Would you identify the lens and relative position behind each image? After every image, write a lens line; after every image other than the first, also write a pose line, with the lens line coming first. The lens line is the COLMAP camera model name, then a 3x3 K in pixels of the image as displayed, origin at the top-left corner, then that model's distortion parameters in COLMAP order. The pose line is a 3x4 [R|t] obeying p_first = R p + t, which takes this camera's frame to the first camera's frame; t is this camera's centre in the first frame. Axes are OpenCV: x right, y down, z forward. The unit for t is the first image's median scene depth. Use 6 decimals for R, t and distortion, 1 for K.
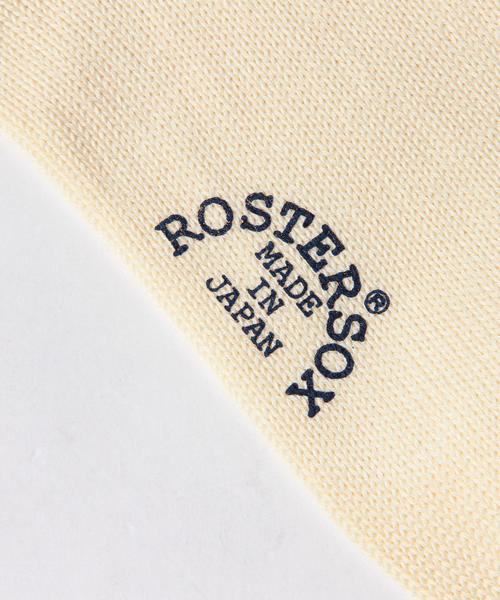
lens RADIAL K [[2483.2, 0, 248.9], [0, 2483.2, 300.5], [0, 0, 1]] dist [0.015974, 0.000000]
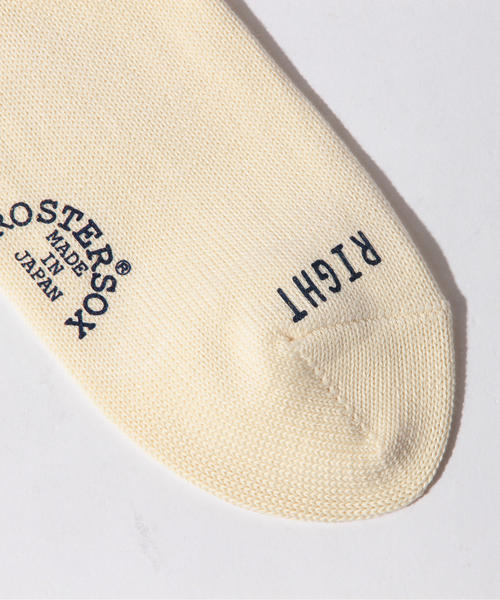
lens RADIAL K [[2483.2, 0, 251.0], [0, 2483.2, 299.7], [0, 0, 1]] dist [0.015974, 0.000000]
pose [[0.999961, -0.004814, 0.007348, 0.122180], [0.005297, 0.997726, -0.067191, 0.128846], [-0.007007, 0.067227, 0.997713, -0.587909]]
